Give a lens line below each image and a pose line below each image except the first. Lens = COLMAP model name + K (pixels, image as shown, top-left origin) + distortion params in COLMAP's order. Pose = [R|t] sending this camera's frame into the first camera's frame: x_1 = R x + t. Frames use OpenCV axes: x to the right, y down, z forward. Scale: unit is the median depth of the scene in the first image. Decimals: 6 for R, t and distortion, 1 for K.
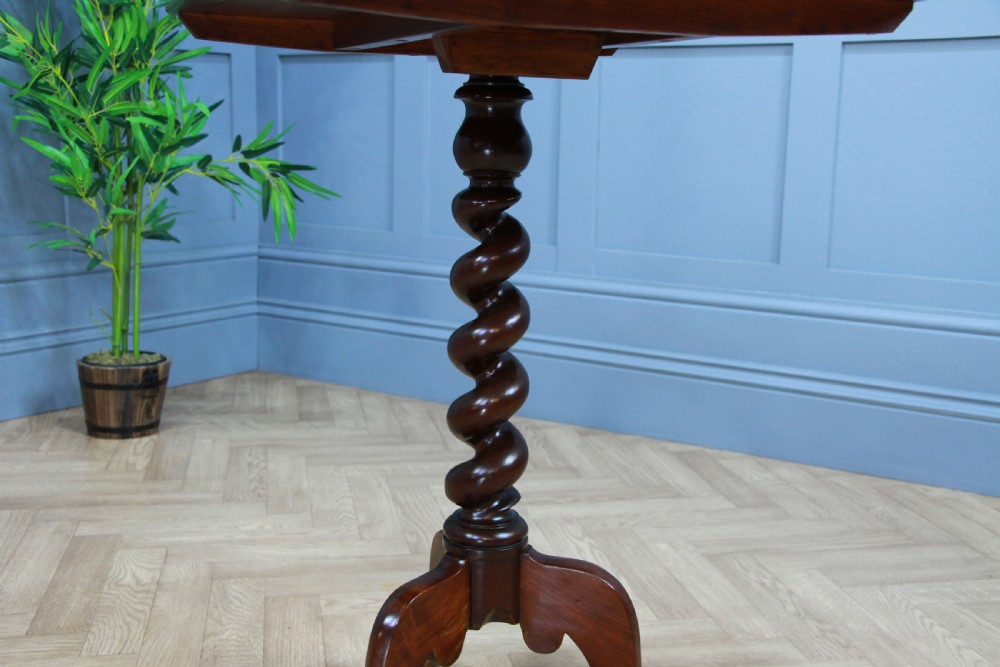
lens RADIAL K [[1188.0, 0, 499.8], [0, 1188.0, 347.3], [0, 0, 1]] dist [0.011340, 0.000000]
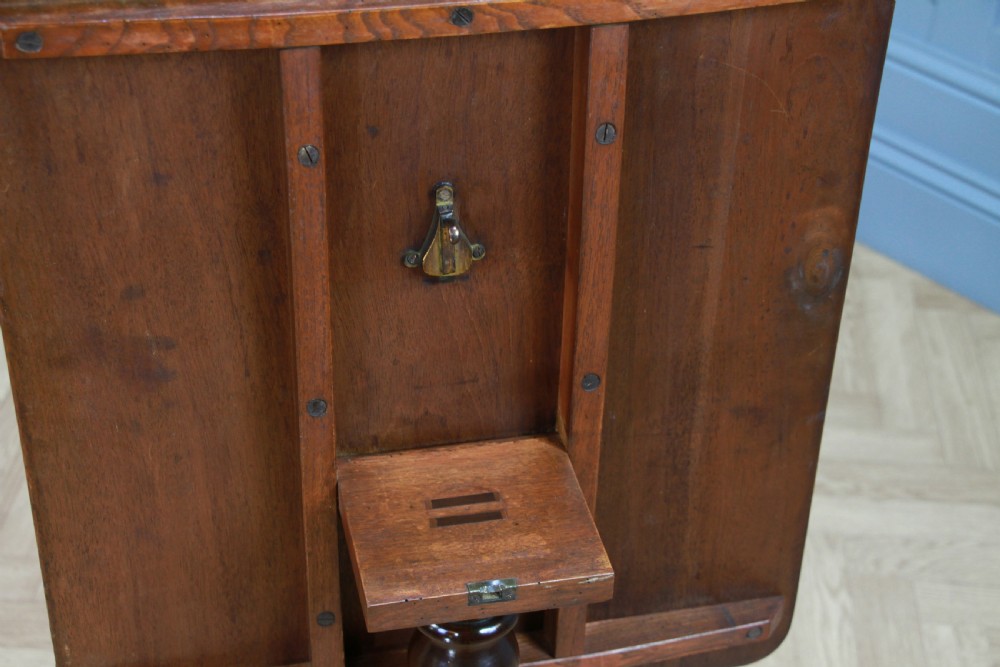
lens RADIAL K [[1816.8, 0, 497.5], [0, 1816.8, 343.7], [0, 0, 1]] dist [0.193197, 0.000000]
pose [[0.964577, 0.157024, -0.211980, 0.068817], [-0.052335, 0.901486, 0.429633, -0.381987], [0.258560, -0.403320, 0.877770, -0.001354]]
